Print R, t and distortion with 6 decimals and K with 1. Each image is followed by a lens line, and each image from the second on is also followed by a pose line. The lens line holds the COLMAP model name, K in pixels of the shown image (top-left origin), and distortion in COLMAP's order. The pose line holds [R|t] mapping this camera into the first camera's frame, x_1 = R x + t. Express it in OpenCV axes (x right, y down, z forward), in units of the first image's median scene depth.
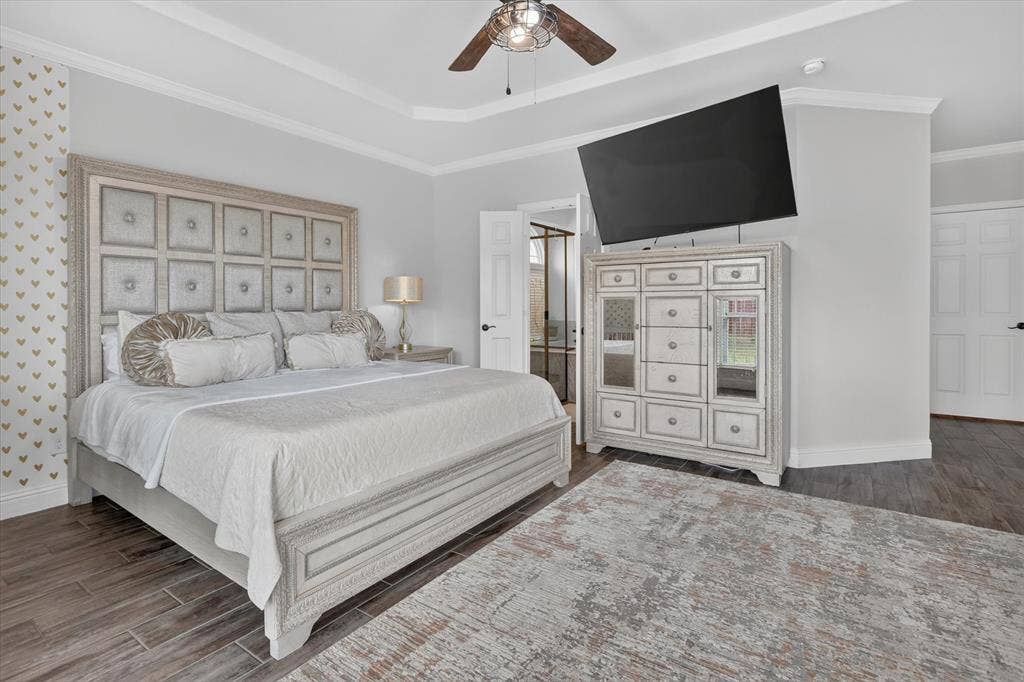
lens RADIAL K [[495.2, 0, 515.9], [0, 495.2, 308.3], [0, 0, 1]] dist [-0.004802, 0.001514]
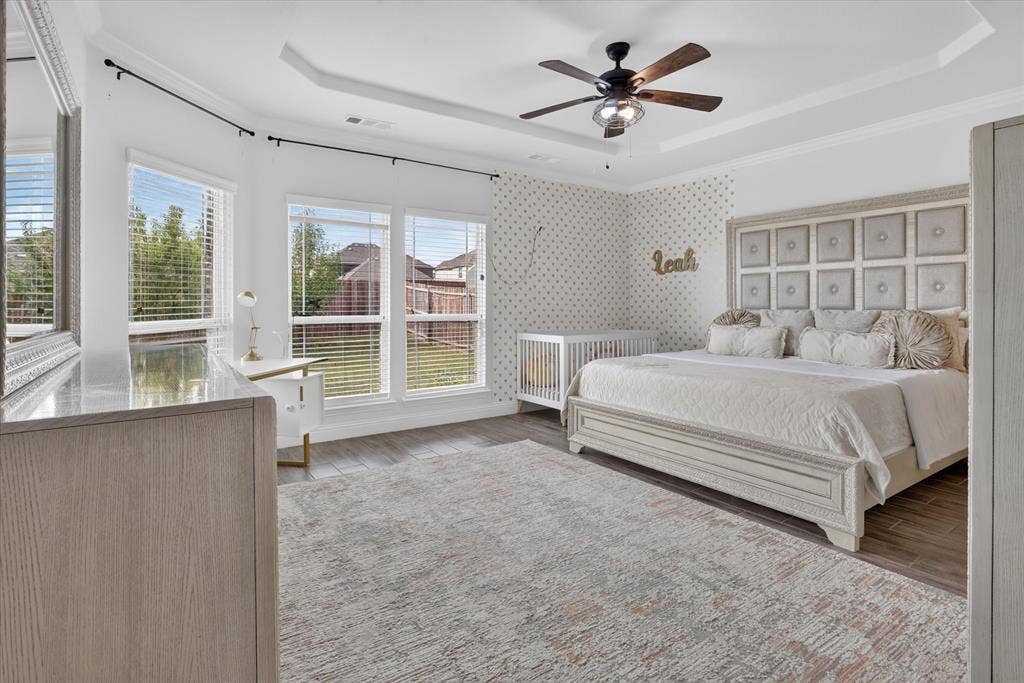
lens RADIAL K [[495.2, 0, 501.1], [0, 495.2, 306.6], [0, 0, 1]] dist [-0.004802, 0.001514]
pose [[-0.359572, 0.005372, -0.933102, 1.073772], [-0.004976, 0.999958, 0.007675, -0.006815], [0.933104, 0.007402, -0.359530, 0.869928]]
